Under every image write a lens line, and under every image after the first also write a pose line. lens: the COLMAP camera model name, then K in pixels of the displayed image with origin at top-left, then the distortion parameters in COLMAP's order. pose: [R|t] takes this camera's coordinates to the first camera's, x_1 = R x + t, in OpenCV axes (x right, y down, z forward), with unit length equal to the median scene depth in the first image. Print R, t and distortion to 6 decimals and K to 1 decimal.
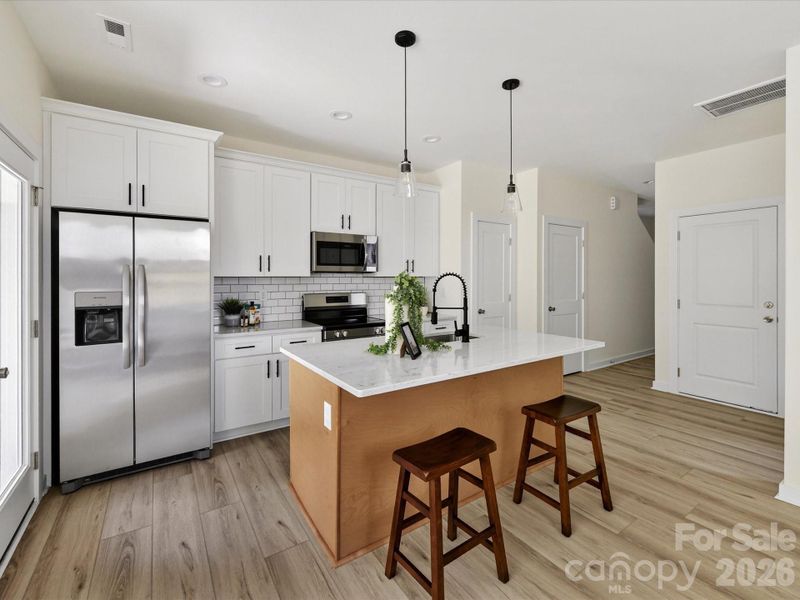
lens RADIAL K [[363.5, 0, 395.6], [0, 363.5, 275.2], [0, 0, 1]] dist [0.002826, -0.004333]
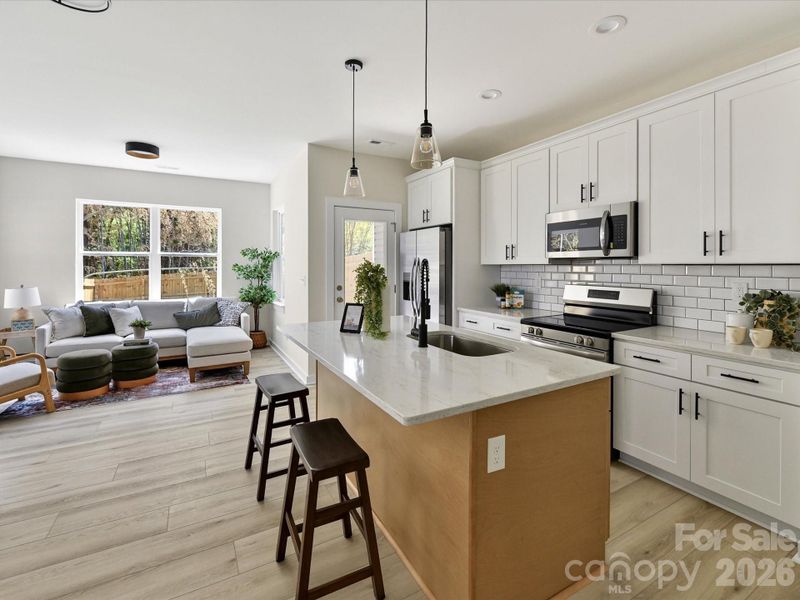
lens RADIAL K [[363.5, 0, 400.5], [0, 363.5, 266.7], [0, 0, 1]] dist [0.002826, -0.004333]
pose [[-0.053105, 0.002966, -0.998585, 0.670108], [0.015725, 0.999874, 0.002134, 0.001894], [0.998465, -0.015590, -0.053145, 0.665253]]
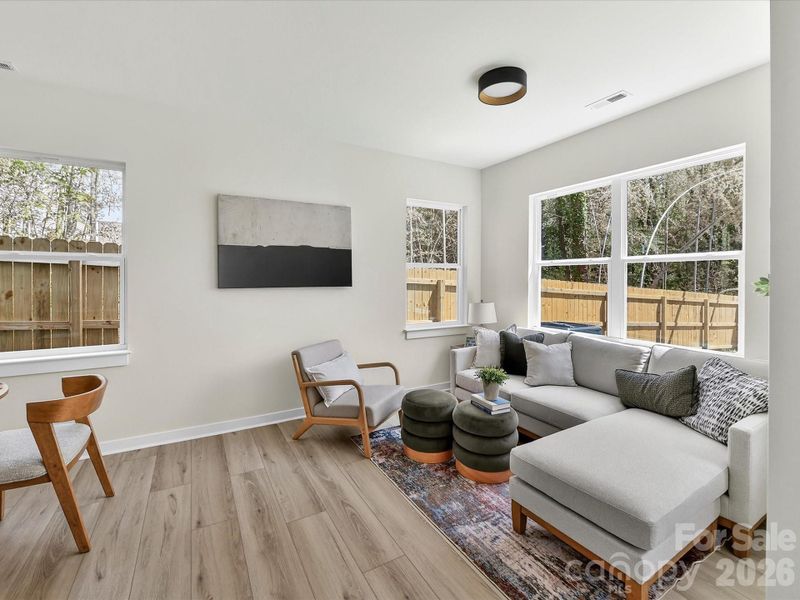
lens RADIAL K [[363.5, 0, 398.5], [0, 363.5, 281.1], [0, 0, 1]] dist [0.002826, -0.004333]
pose [[-0.998727, -0.001367, 0.050416, -0.350048], [-0.001789, 0.999964, -0.008330, -0.004041], [-0.050402, -0.008410, -0.998694, 0.475933]]
